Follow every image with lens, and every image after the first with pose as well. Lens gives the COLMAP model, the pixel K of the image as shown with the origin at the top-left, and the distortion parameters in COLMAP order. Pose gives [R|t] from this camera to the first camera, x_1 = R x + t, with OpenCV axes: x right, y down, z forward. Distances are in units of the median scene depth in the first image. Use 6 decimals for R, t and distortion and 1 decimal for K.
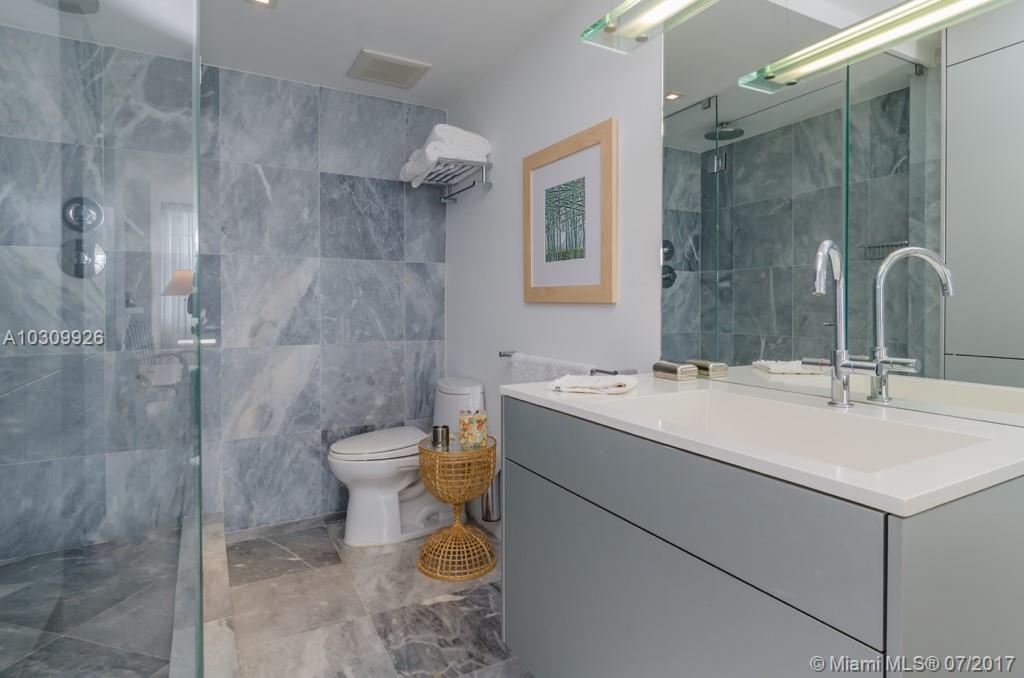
lens RADIAL K [[549.5, 0, 532.1], [0, 549.5, 310.1], [0, 0, 1]] dist [0.006405, -0.010165]
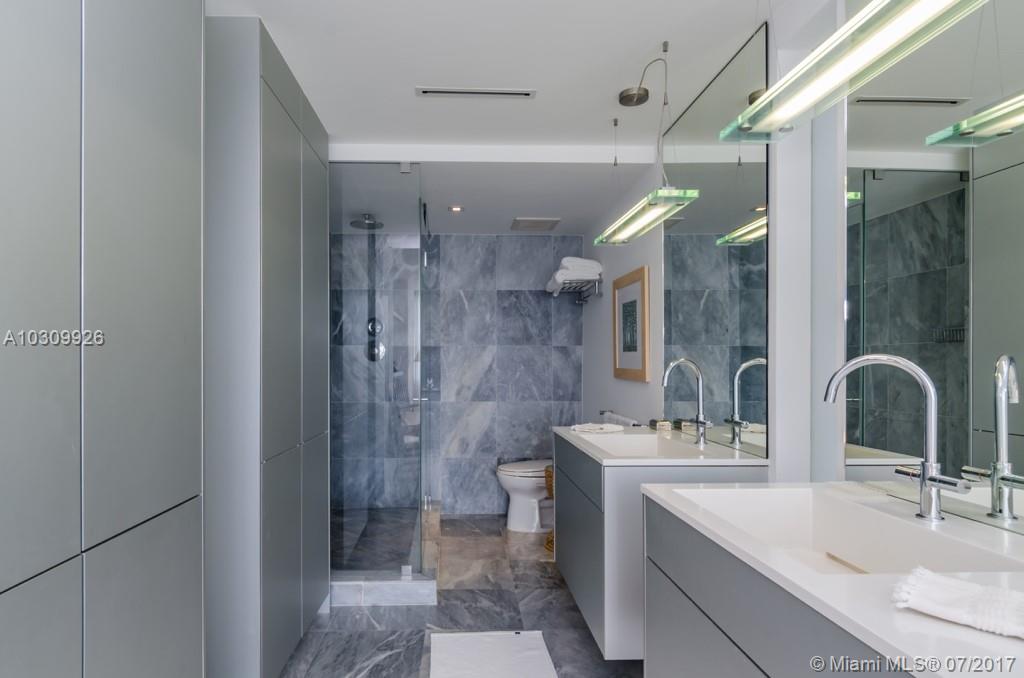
lens RADIAL K [[549.5, 0, 468.6], [0, 549.5, 361.9], [0, 0, 1]] dist [0.006405, -0.010165]
pose [[0.878231, -0.002186, -0.478231, 0.296502], [-0.003832, 0.999925, -0.011608, -0.032434], [0.478221, 0.012027, 0.878157, -0.410365]]
